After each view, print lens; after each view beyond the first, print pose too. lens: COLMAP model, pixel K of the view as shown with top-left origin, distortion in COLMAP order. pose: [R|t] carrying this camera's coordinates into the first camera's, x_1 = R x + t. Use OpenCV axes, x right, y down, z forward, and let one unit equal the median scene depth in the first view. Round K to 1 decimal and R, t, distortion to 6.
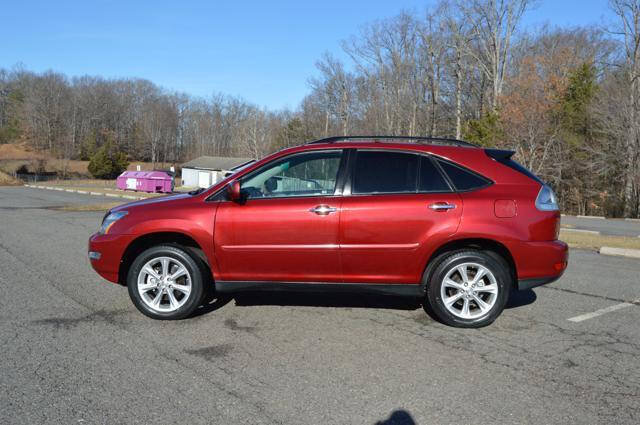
lens RADIAL K [[625.4, 0, 316.0], [0, 625.4, 209.3], [0, 0, 1]] dist [-0.085484, 0.002839]
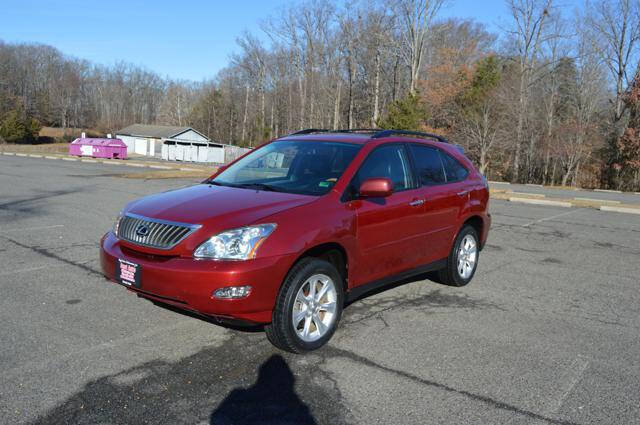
lens RADIAL K [[588.6, 0, 314.4], [0, 588.6, 215.3], [0, 0, 1]] dist [-0.084565, 0.006067]
pose [[0.975023, -0.011733, 0.221796, -0.097053], [-0.004429, 0.997378, 0.072233, -0.002817], [-0.222062, -0.071411, 0.972414, -0.042872]]
